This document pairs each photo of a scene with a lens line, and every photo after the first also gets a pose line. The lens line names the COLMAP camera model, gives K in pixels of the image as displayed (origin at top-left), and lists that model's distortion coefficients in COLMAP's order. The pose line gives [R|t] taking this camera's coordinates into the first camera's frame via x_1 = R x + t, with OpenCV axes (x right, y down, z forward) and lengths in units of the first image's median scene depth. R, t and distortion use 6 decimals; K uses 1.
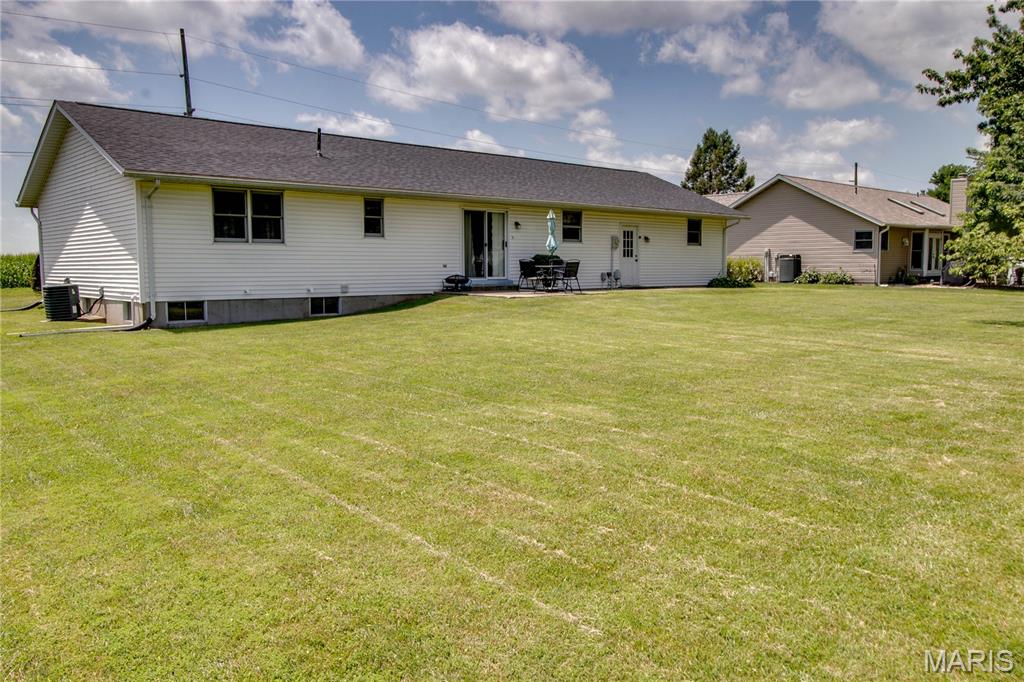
lens RADIAL K [[797.2, 0, 522.9], [0, 797.2, 326.7], [0, 0, 1]] dist [0.008677, -0.000309]
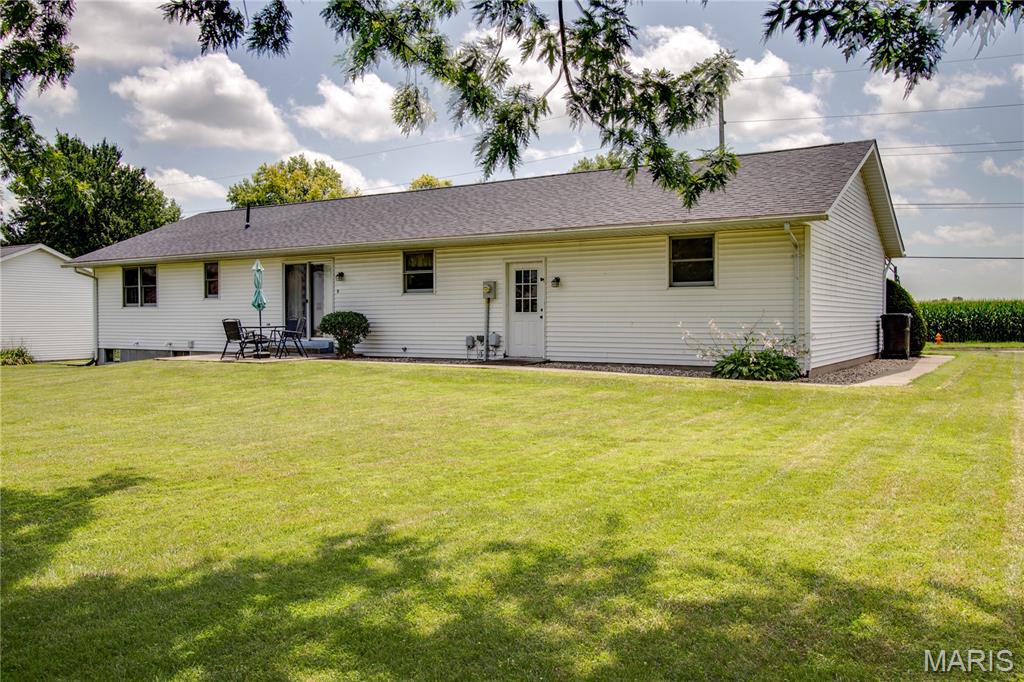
lens RADIAL K [[797.2, 0, 522.9], [0, 797.2, 326.7], [0, 0, 1]] dist [0.008677, -0.000309]
pose [[0.279414, 0.013344, -0.960078, 0.793048], [-0.070275, 0.997506, -0.006588, -0.077515], [0.957596, 0.069310, 0.279655, 0.891184]]
